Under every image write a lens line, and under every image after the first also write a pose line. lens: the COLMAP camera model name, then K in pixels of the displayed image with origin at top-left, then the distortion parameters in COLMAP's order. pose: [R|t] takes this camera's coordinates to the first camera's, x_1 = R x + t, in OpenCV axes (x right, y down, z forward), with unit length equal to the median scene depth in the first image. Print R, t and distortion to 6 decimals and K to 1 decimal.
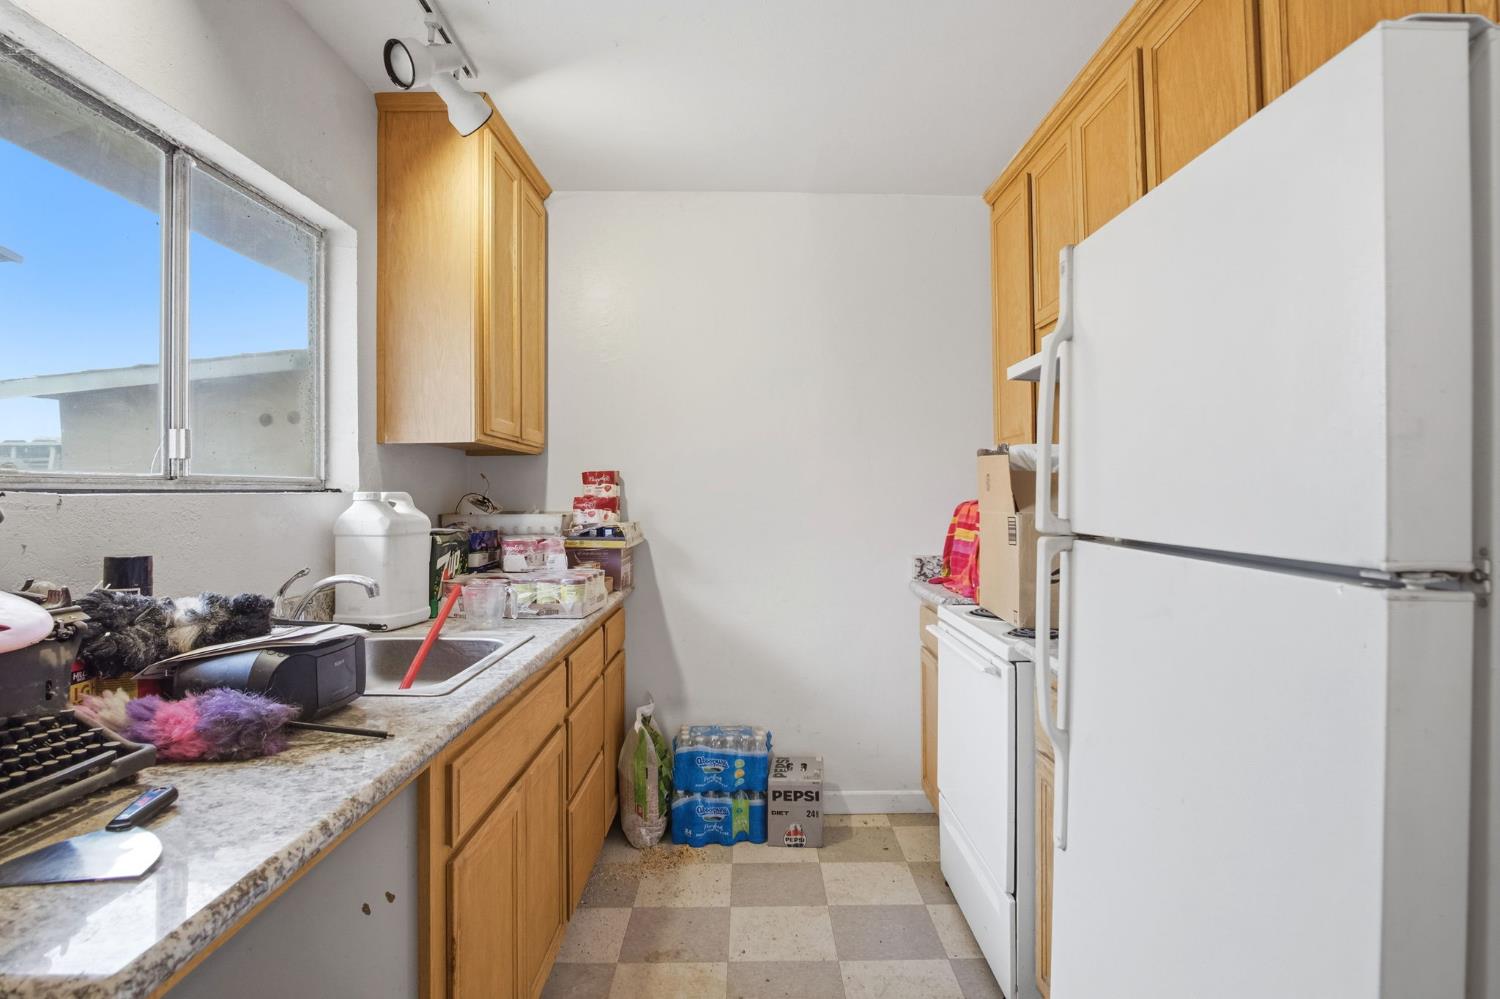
lens RADIAL K [[836.9, 0, 751.6], [0, 836.9, 492.7], [0, 0, 1]] dist [-0.030900, 0.005170]
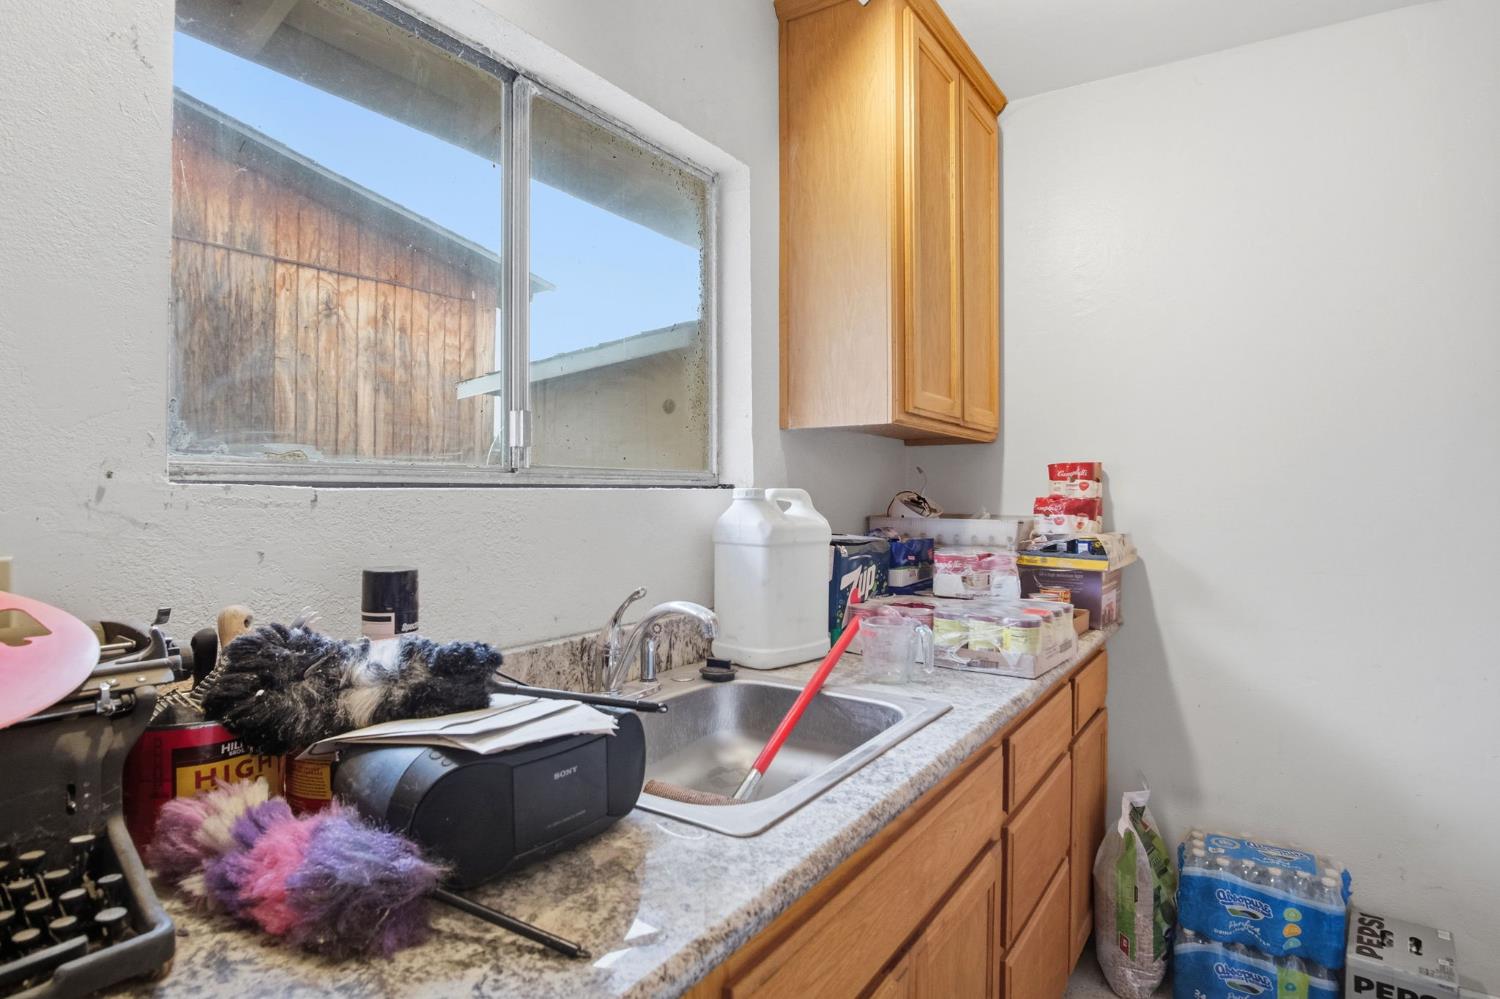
lens RADIAL K [[836.9, 0, 741.0], [0, 836.9, 485.9], [0, 0, 1]] dist [-0.030900, 0.005170]
pose [[0.837626, 0.004667, -0.546224, -0.033445], [-0.007930, 0.999962, -0.003616, -0.000348], [0.546186, 0.007361, 0.837632, 0.296862]]
